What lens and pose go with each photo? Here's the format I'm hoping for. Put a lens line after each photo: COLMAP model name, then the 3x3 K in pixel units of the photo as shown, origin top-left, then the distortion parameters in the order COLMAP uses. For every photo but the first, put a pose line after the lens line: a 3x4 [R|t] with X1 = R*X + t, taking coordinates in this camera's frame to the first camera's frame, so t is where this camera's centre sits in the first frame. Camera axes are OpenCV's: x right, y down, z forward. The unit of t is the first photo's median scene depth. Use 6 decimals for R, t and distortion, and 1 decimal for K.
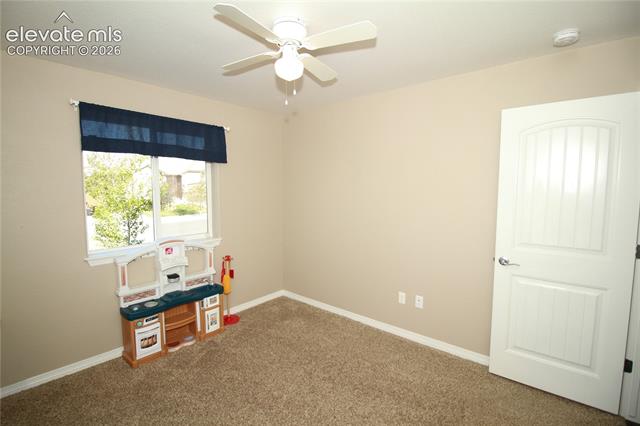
lens RADIAL K [[297.3, 0, 320.0], [0, 297.3, 213.0], [0, 0, 1]] dist [-0.003320, -0.000845]
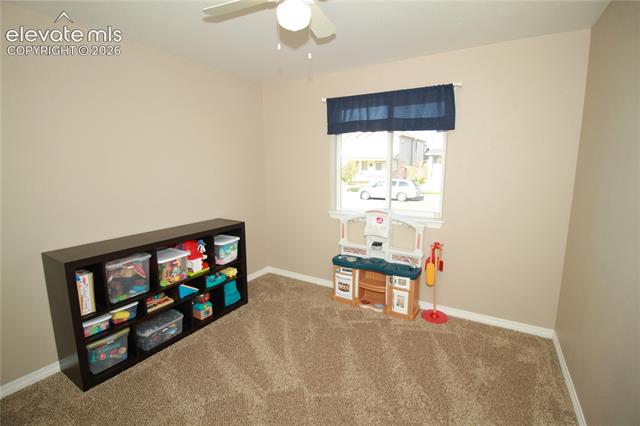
lens RADIAL K [[297.3, 0, 320.0], [0, 297.3, 213.0], [0, 0, 1]] dist [-0.003320, -0.000845]
pose [[0.167942, 0.165647, -0.971780, 0.500605], [-0.079670, 0.984837, 0.154104, -0.048001], [0.982572, 0.051542, 0.178593, 0.597013]]
